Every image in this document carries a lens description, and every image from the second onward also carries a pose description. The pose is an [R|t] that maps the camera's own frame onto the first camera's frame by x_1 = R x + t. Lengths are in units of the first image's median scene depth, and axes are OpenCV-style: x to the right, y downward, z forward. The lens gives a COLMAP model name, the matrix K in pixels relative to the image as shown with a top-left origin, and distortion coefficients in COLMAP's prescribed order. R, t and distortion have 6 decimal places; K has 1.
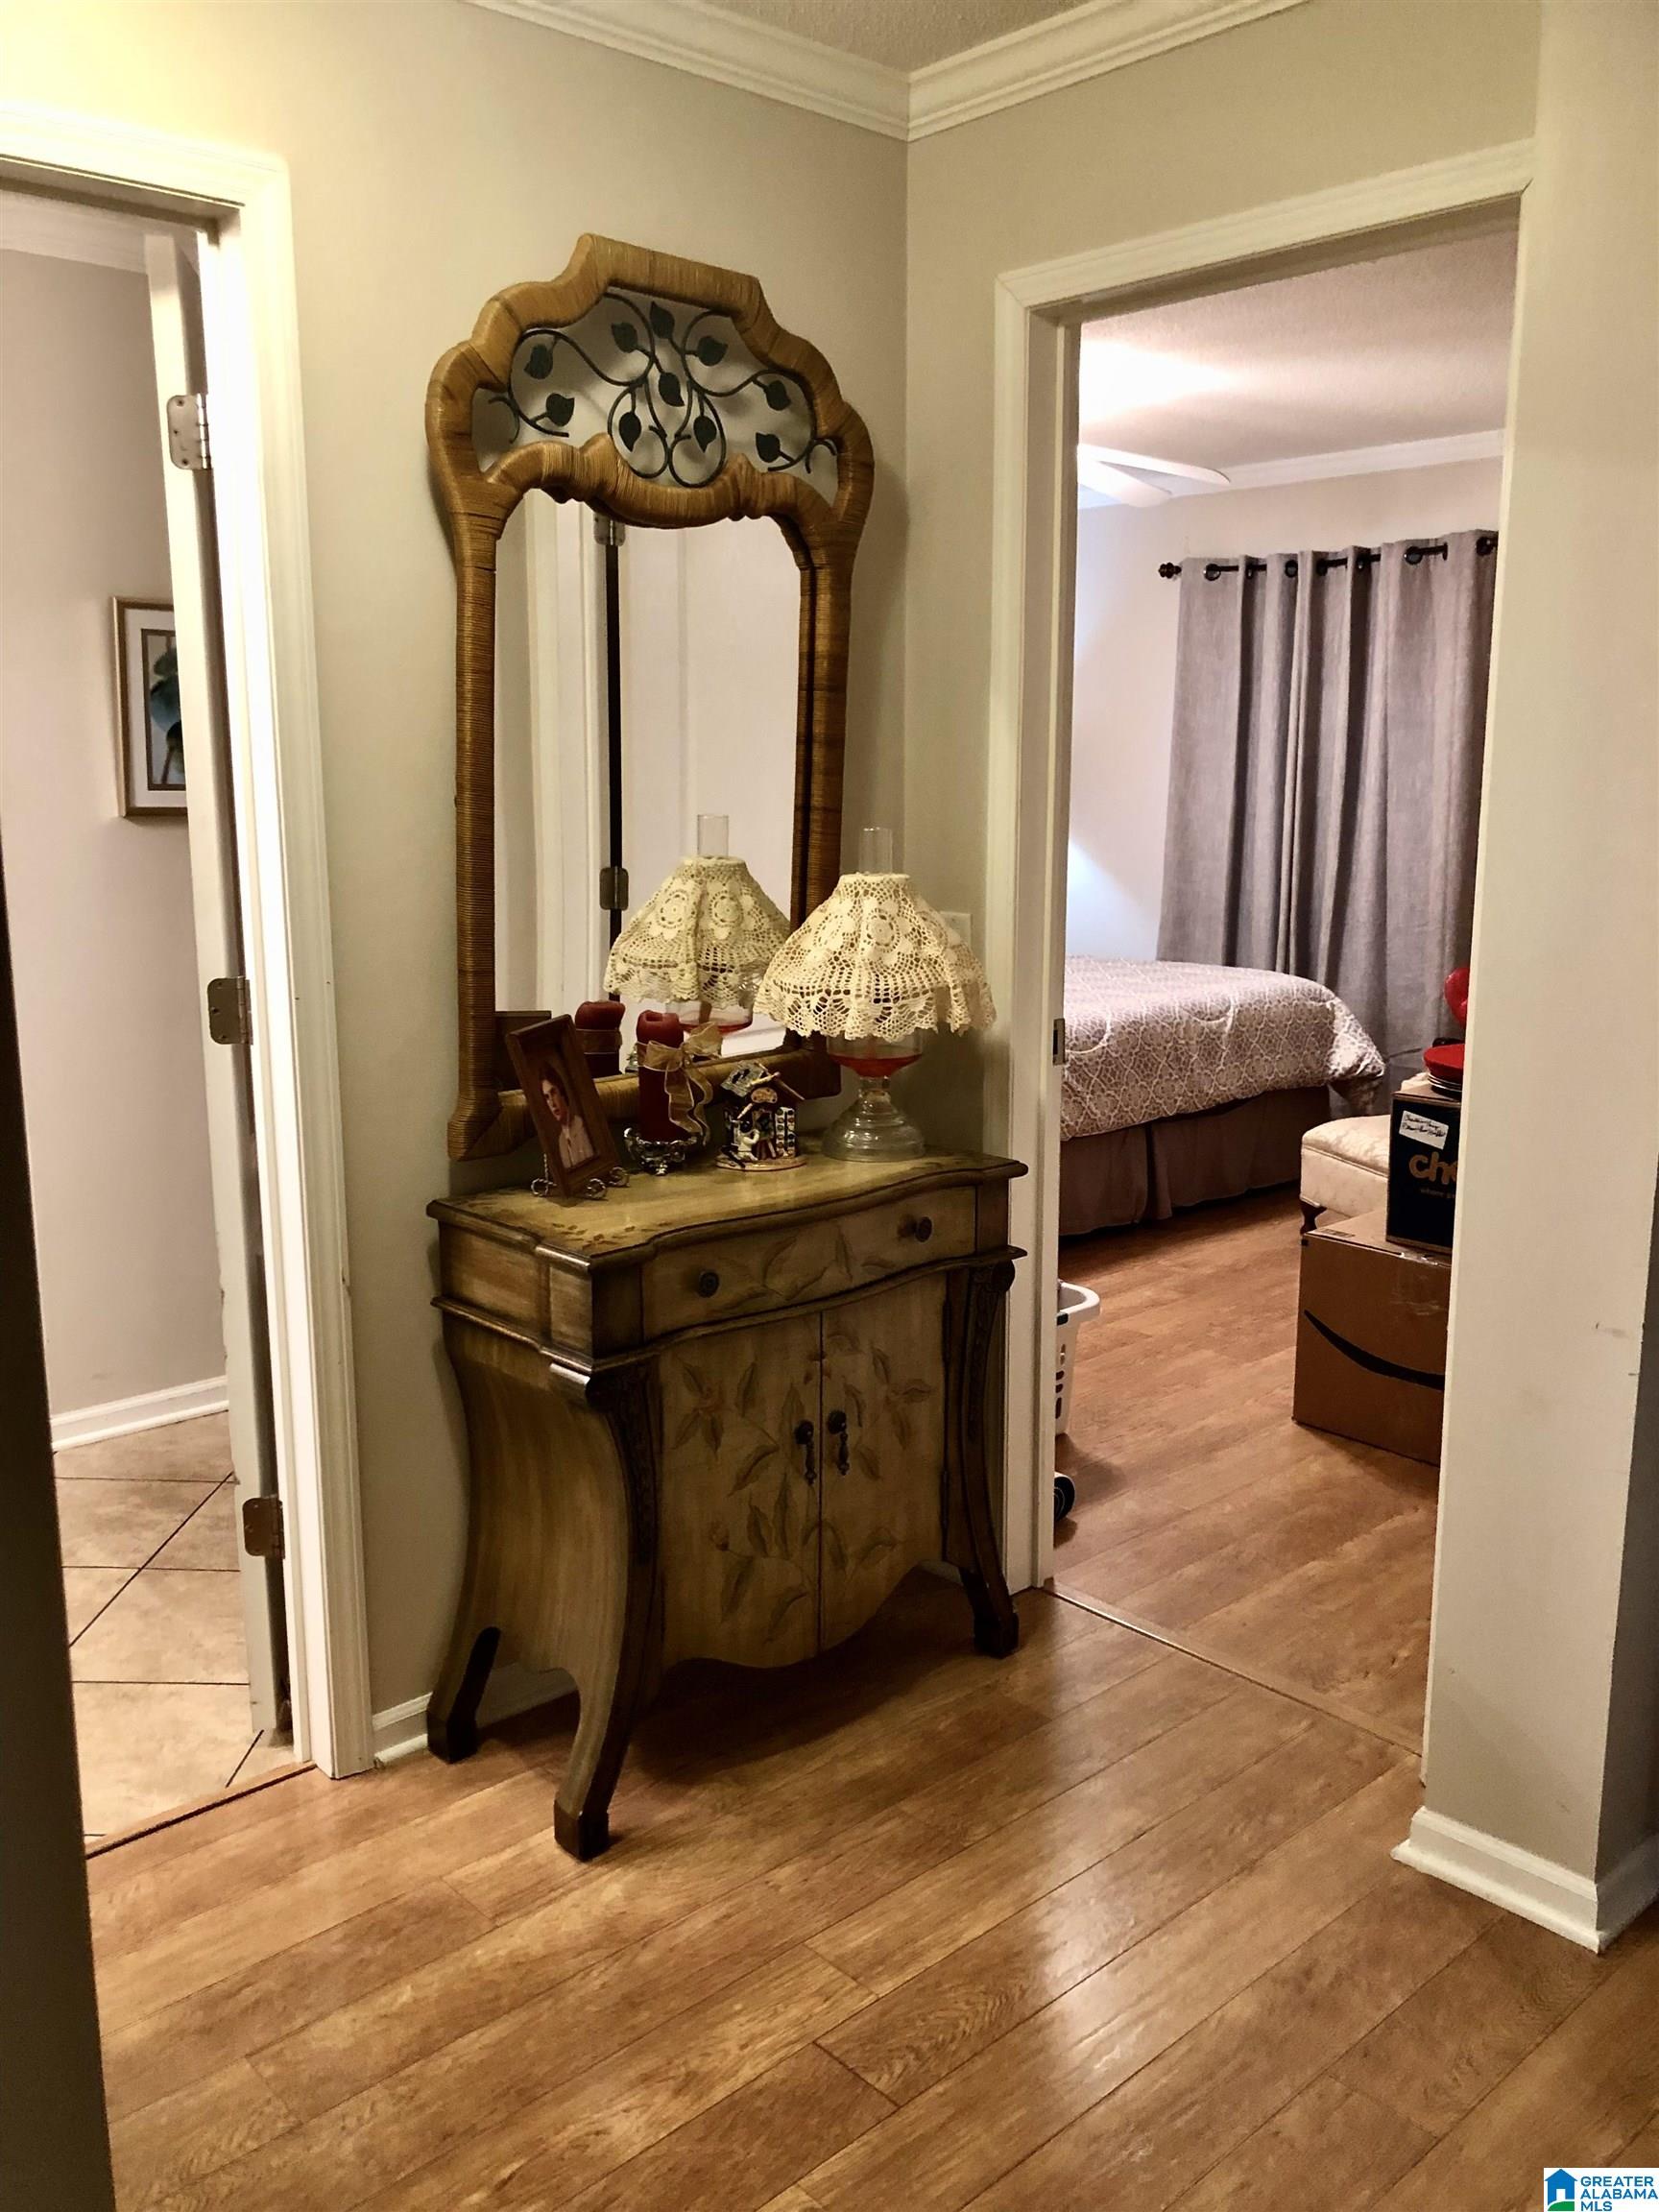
lens RADIAL K [[1812.3, 0, 821.0], [0, 1812.3, 1108.1], [0, 0, 1]] dist [-0.002964, 0.005597]
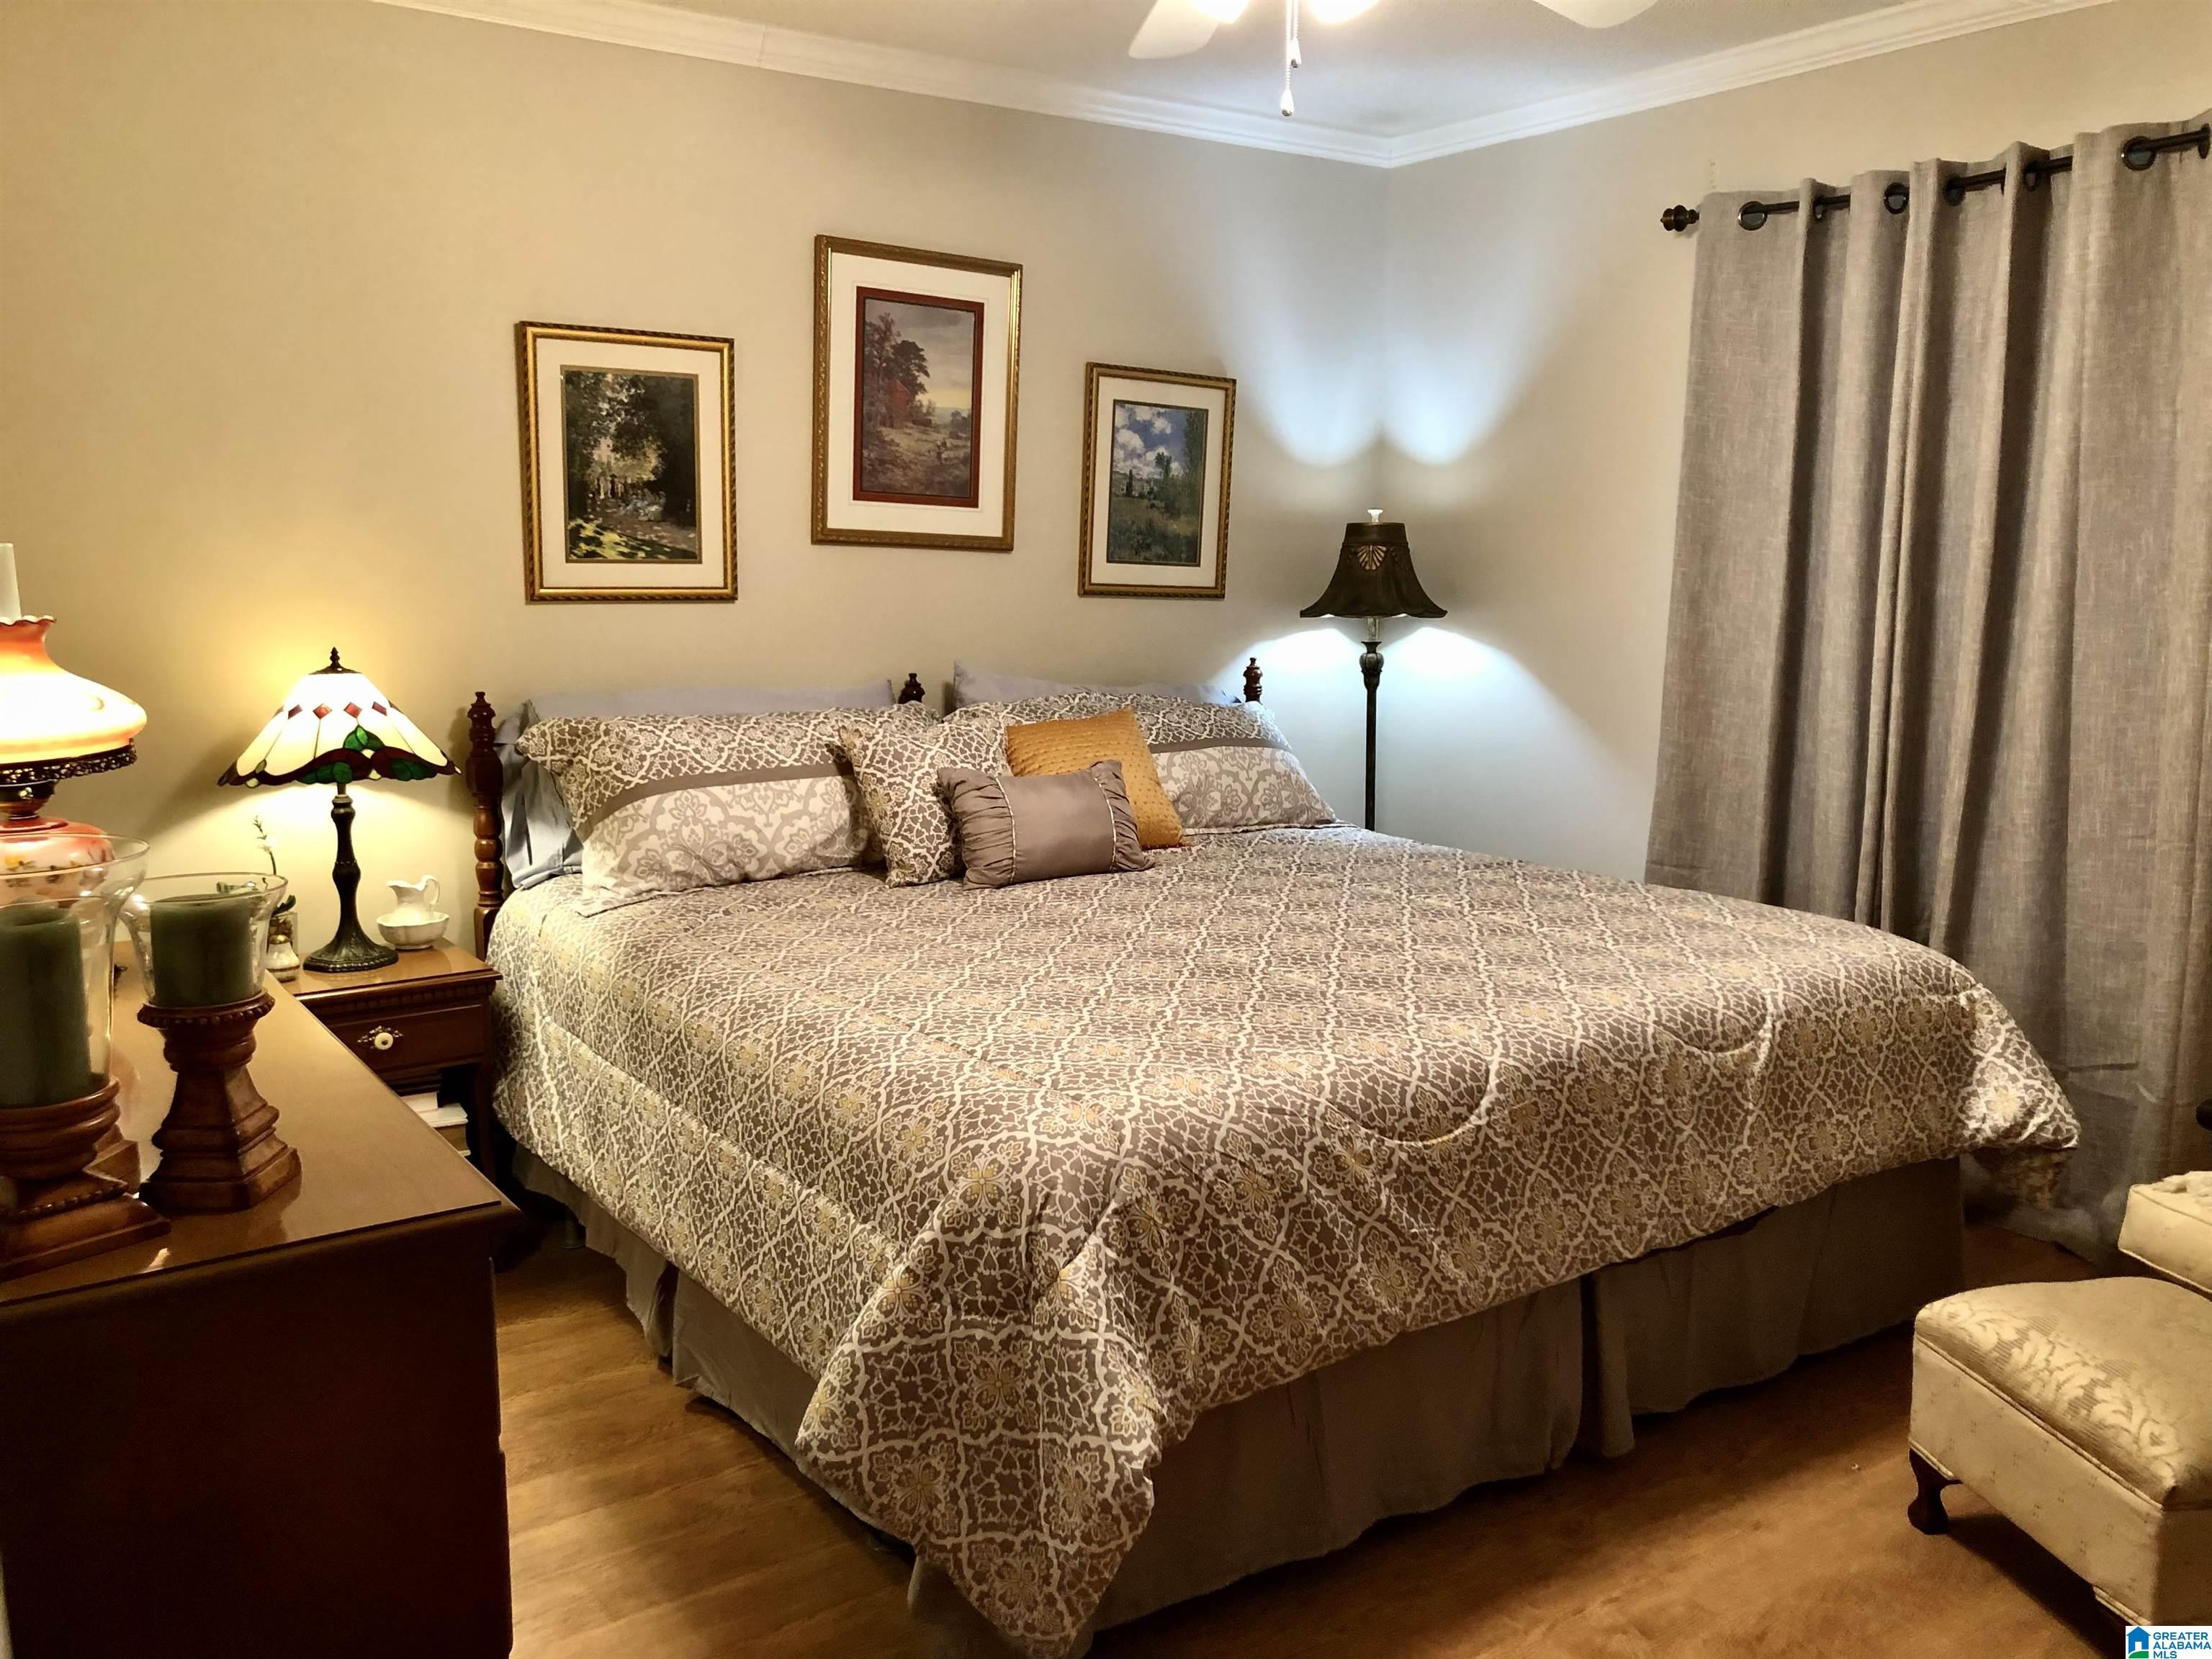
lens RADIAL K [[1812.3, 0, 1113.6], [0, 1812.3, 817.4], [0, 0, 1]] dist [-0.002964, 0.005597]
pose [[0.990844, 0.026833, -0.132321, 0.100938], [-0.031939, 0.998819, -0.036618, -0.078039], [0.131182, 0.040509, 0.990530, 0.429793]]
